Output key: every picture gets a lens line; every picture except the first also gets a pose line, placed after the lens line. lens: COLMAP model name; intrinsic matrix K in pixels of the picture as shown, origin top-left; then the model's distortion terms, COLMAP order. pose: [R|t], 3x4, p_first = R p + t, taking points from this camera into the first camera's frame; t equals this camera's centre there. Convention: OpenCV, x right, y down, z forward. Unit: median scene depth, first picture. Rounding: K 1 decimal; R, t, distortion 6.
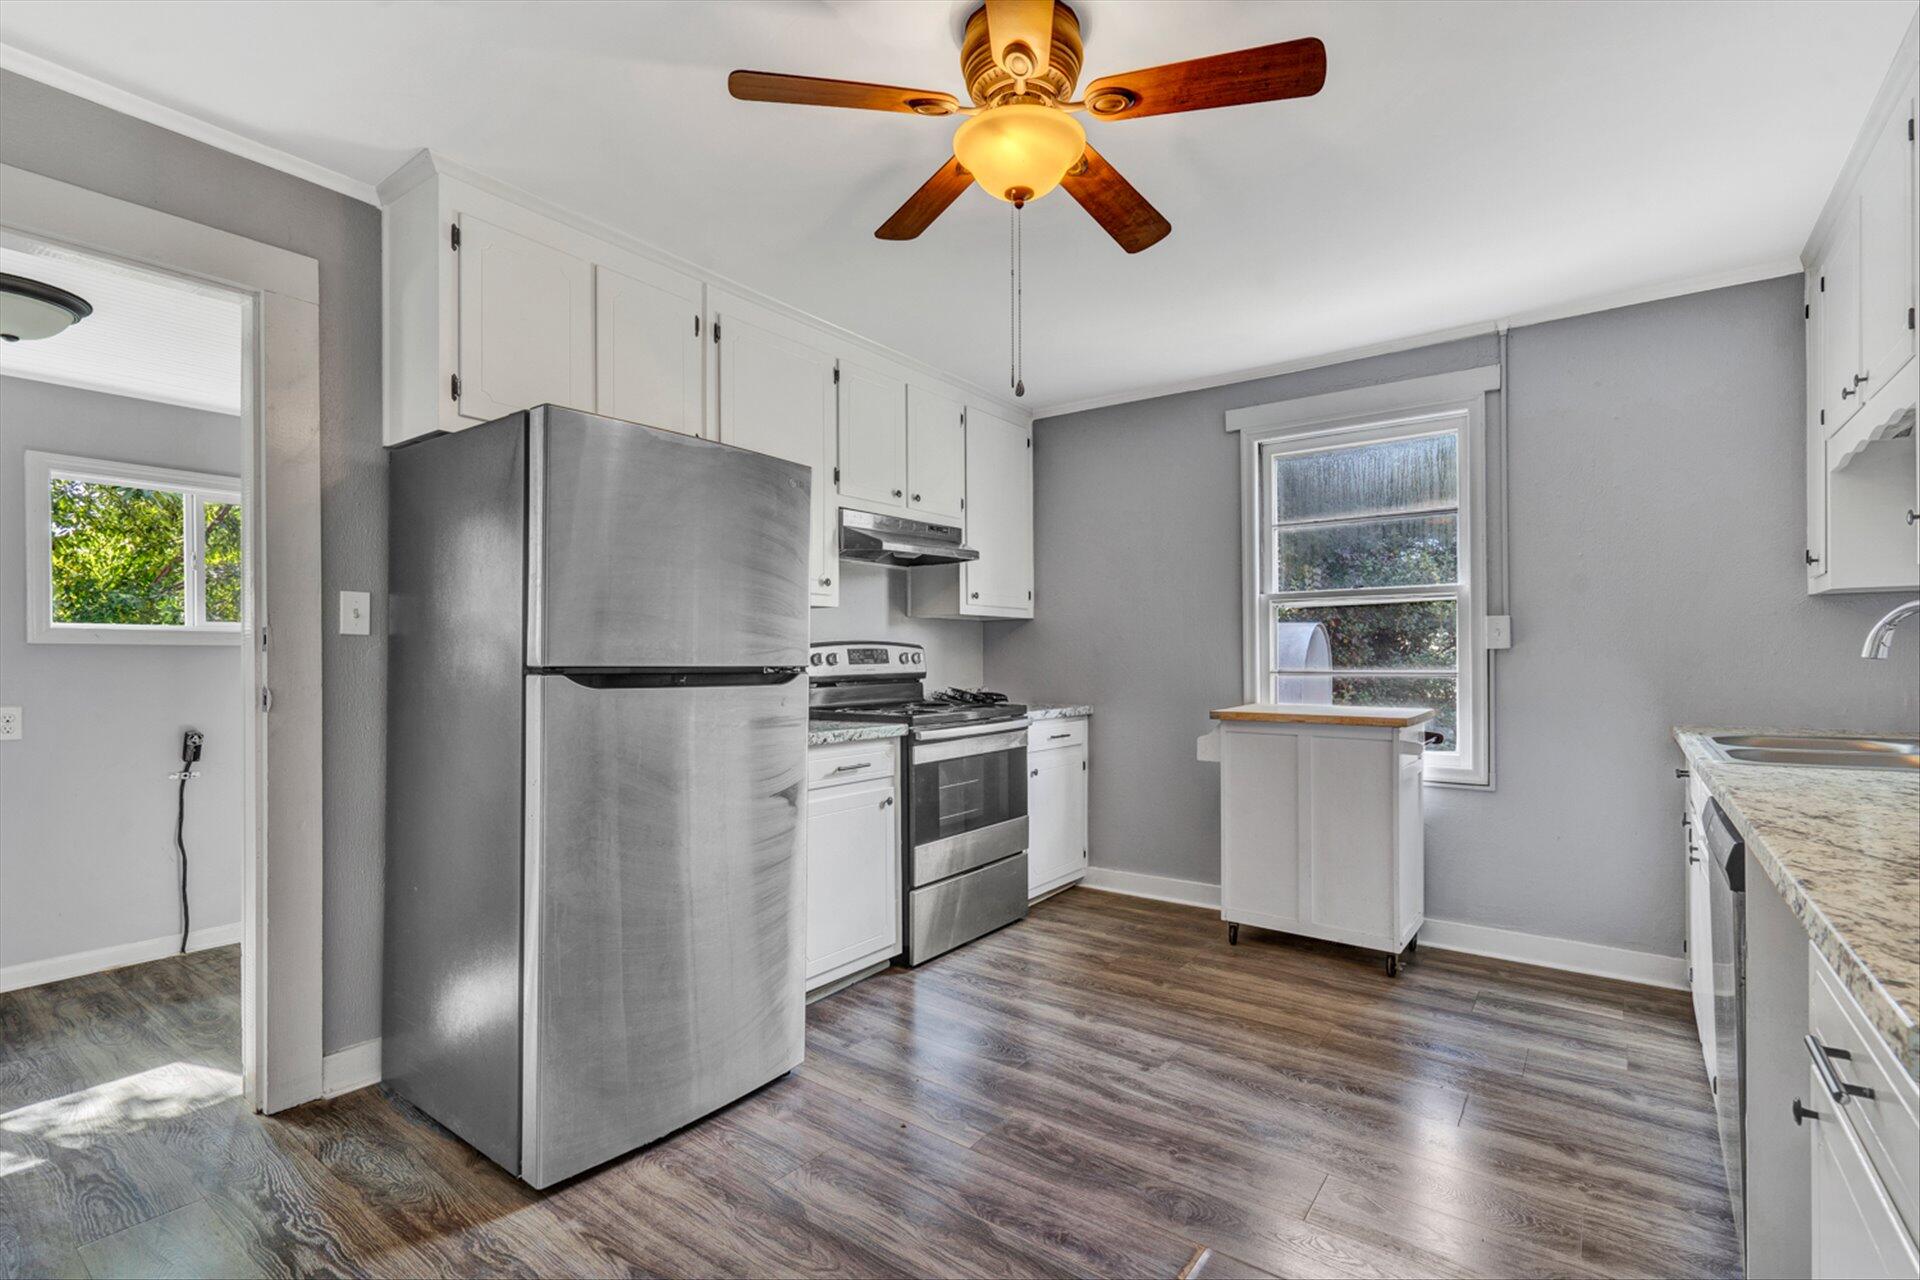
lens RADIAL K [[885.8, 0, 959.6], [0, 885.8, 651.2], [0, 0, 1]] dist [-0.000390, 0.000547]
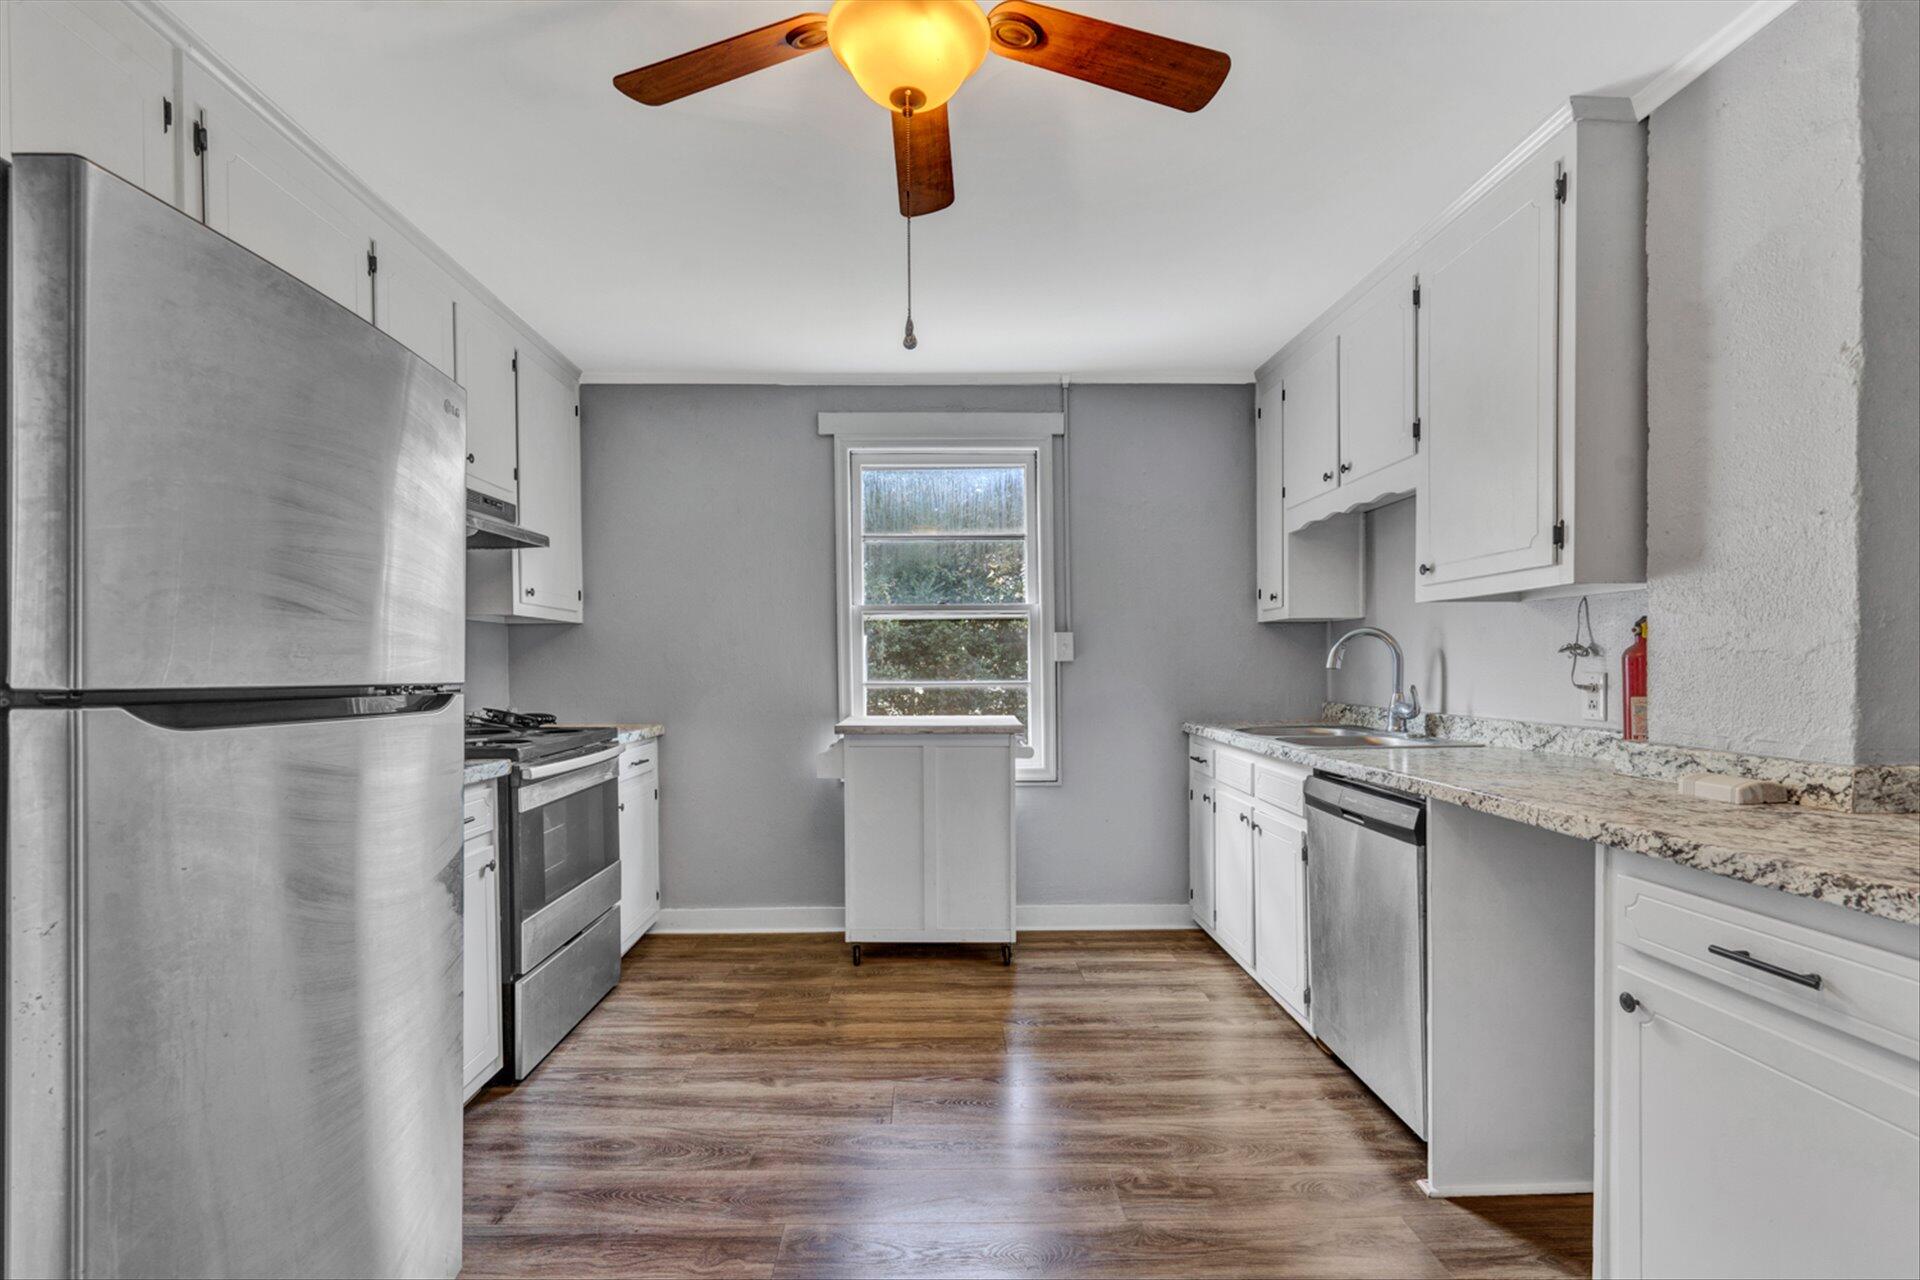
lens RADIAL K [[893.9, 0, 949.8], [0, 893.9, 673.3], [0, 0, 1]] dist [-0.000103, 0.000537]
pose [[0.792312, -0.004927, 0.610097, -0.216082], [-0.001779, 0.999944, 0.010387, 0.001161], [-0.610114, -0.009315, 0.792259, 0.171741]]
